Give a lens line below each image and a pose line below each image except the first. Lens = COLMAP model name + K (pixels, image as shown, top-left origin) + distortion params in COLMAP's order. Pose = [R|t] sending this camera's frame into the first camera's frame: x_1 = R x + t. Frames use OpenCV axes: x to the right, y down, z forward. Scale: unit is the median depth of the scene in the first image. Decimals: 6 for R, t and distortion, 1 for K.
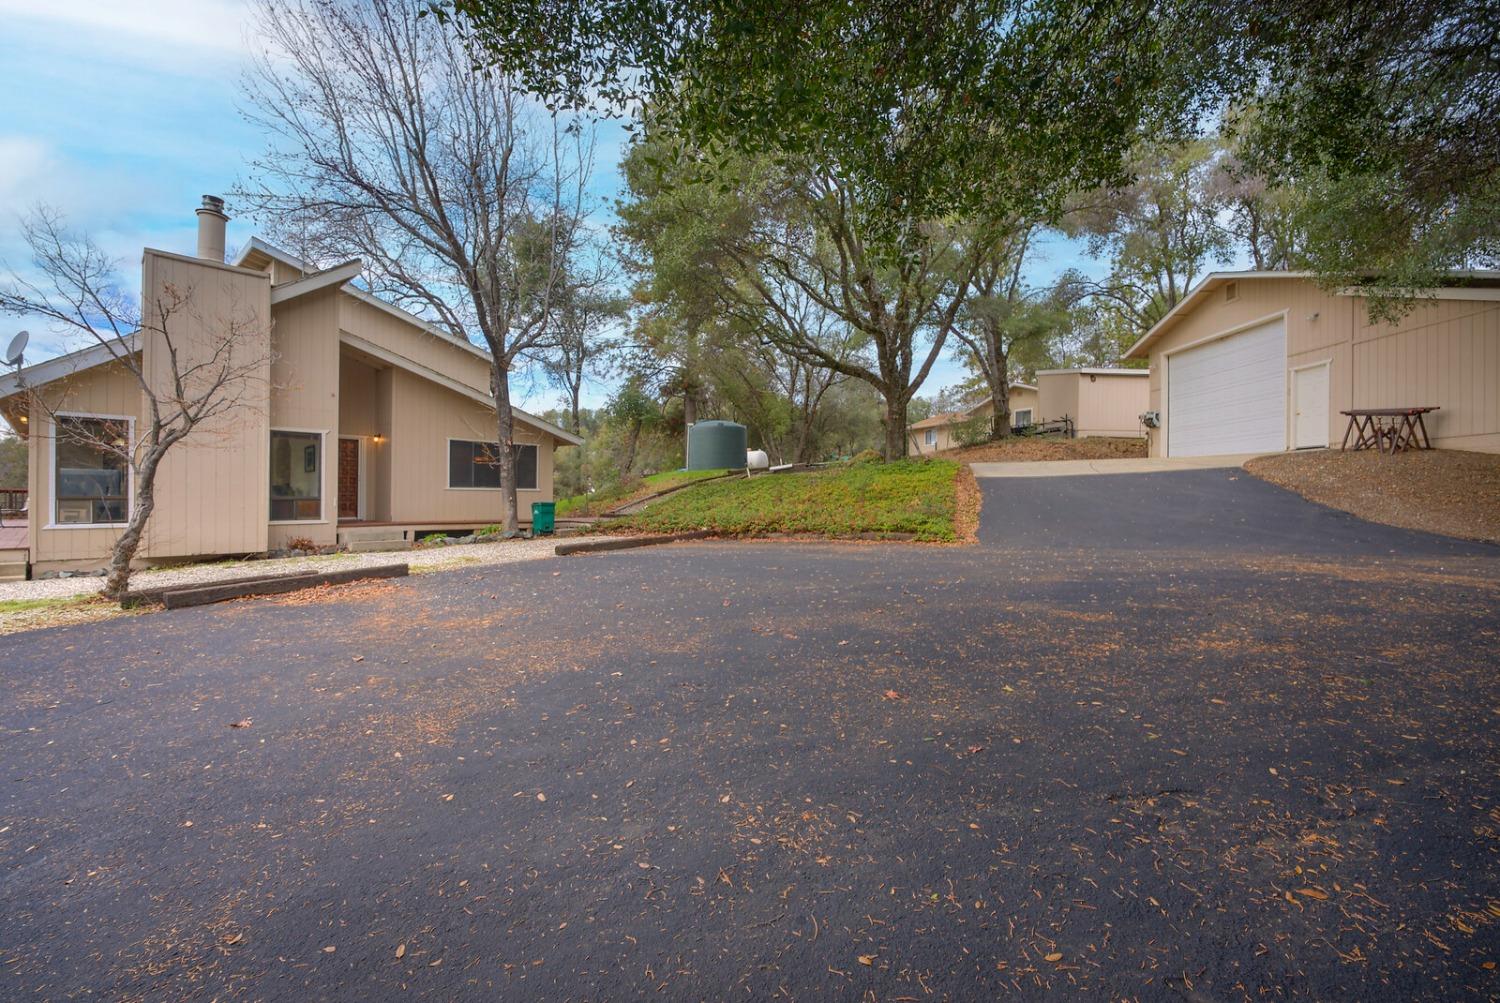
lens RADIAL K [[609.8, 0, 748.6], [0, 609.8, 497.6], [0, 0, 1]] dist [-0.010263, -0.000410]
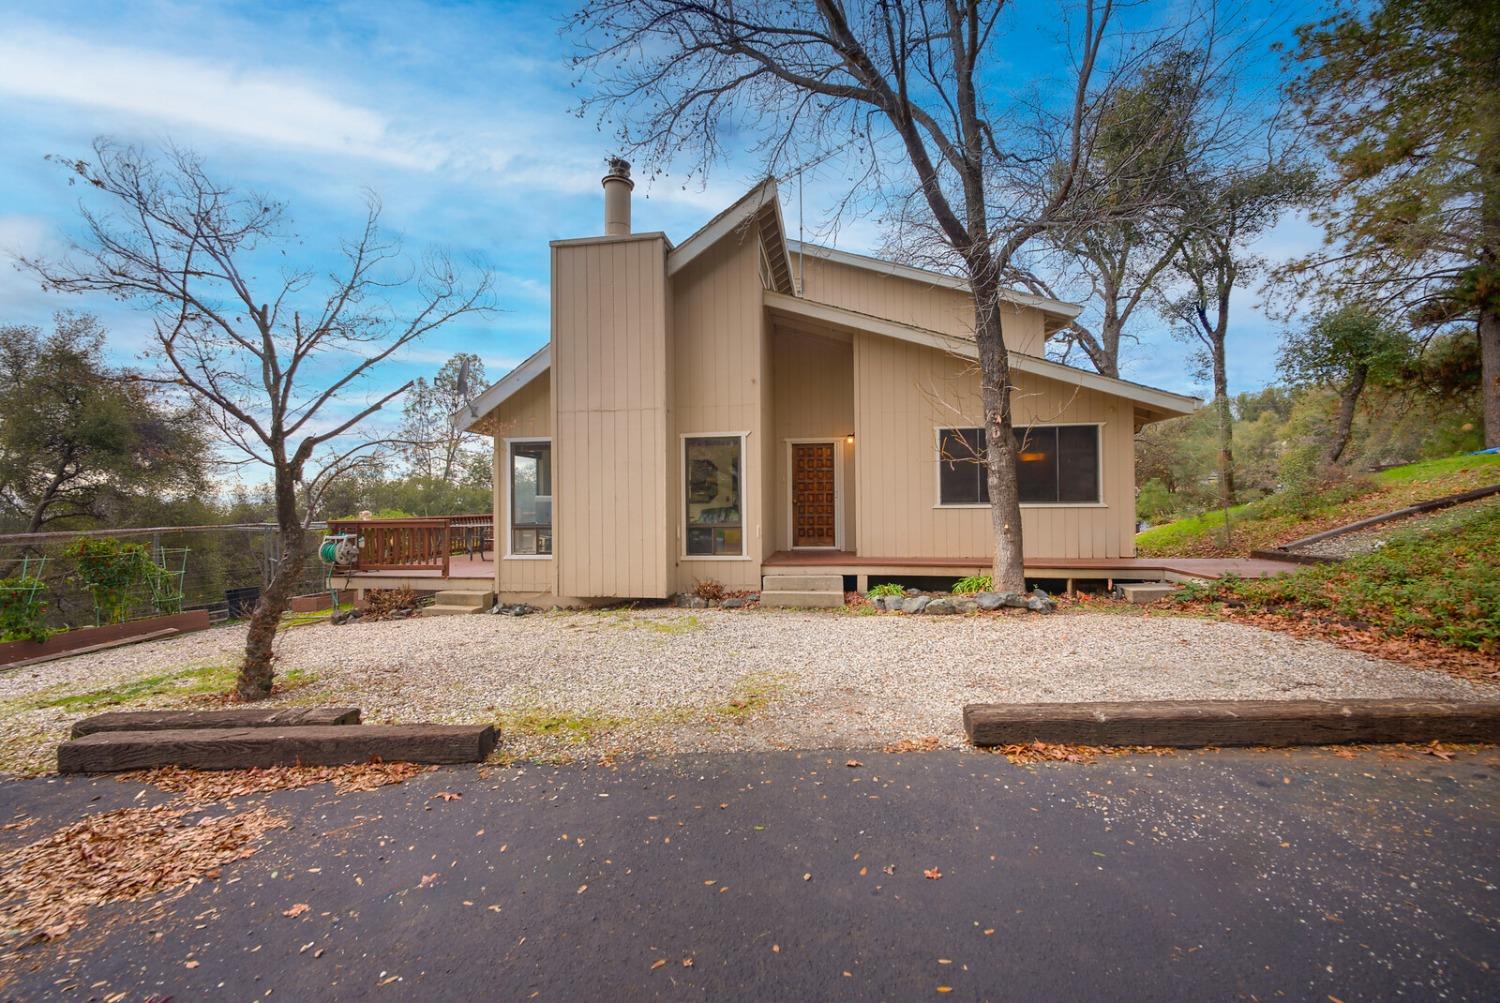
lens RADIAL K [[609.8, 0, 747.4], [0, 609.8, 497.0], [0, 0, 1]] dist [-0.010263, -0.000410]
pose [[0.554844, -0.023460, -0.831623, -0.060278], [0.012583, 0.999725, -0.019808, -0.011730], [0.831859, 0.000526, 0.554987, 0.381575]]
